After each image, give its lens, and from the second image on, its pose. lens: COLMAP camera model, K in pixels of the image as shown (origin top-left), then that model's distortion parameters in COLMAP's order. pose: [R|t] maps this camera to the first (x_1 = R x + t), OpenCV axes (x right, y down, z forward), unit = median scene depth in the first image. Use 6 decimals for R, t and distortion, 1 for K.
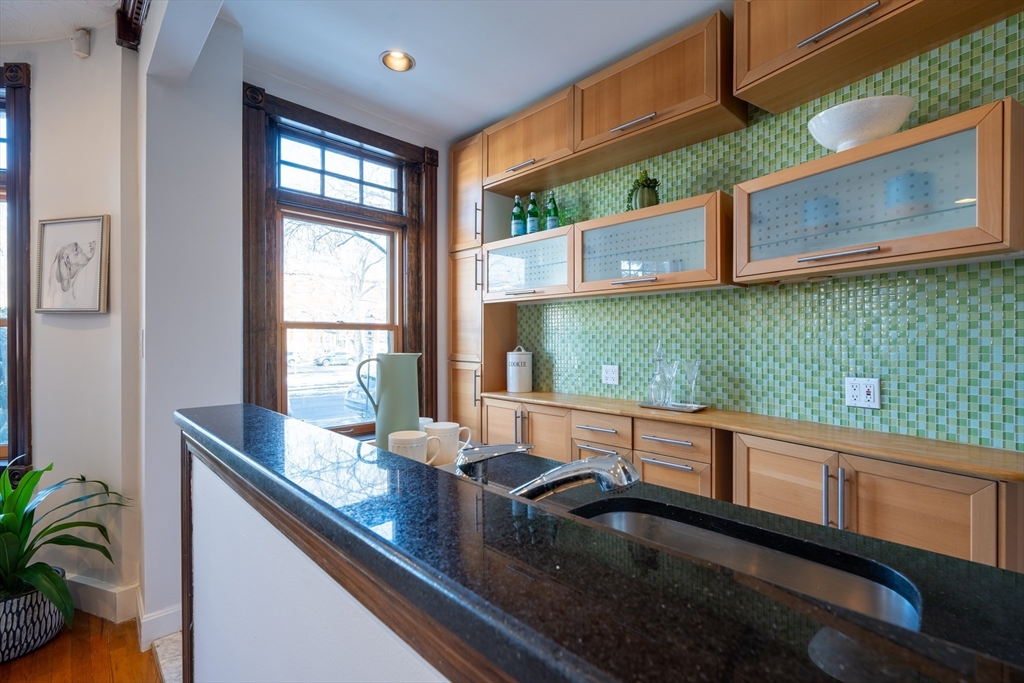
lens RADIAL K [[466.3, 0, 510.6], [0, 466.3, 341.1], [0, 0, 1]] dist [-0.006828, 0.003740]
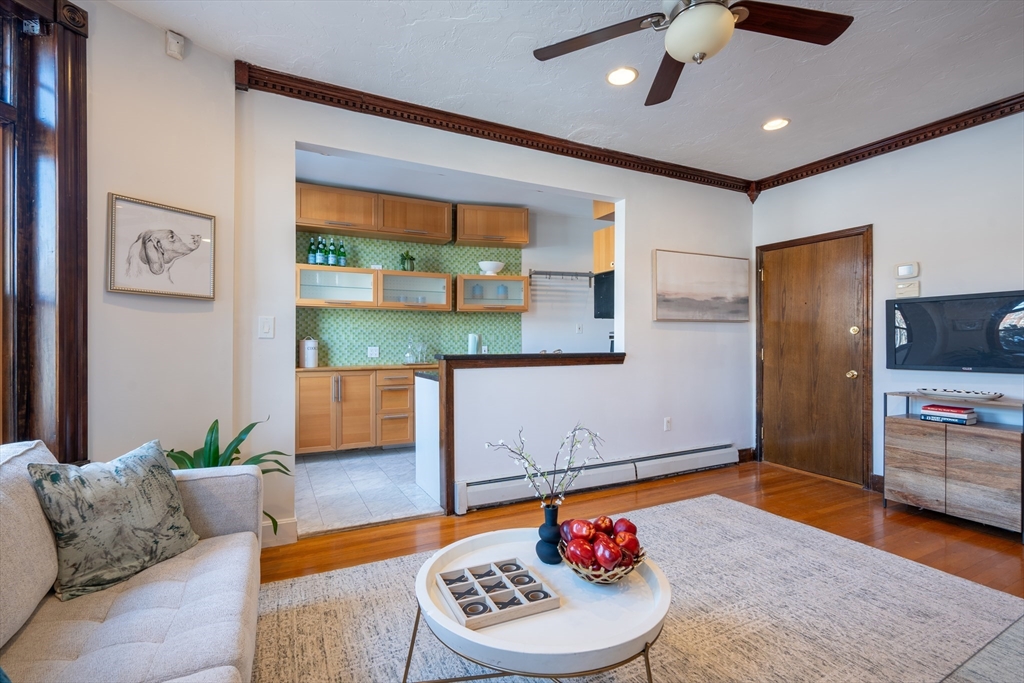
lens RADIAL K [[466.3, 0, 511.4], [0, 466.3, 344.6], [0, 0, 1]] dist [-0.006828, 0.003740]
pose [[0.288286, -0.005851, 0.957526, -1.525285], [0.000779, 0.999982, 0.005876, 0.037681], [-0.957544, -0.000948, 0.288286, -0.040053]]
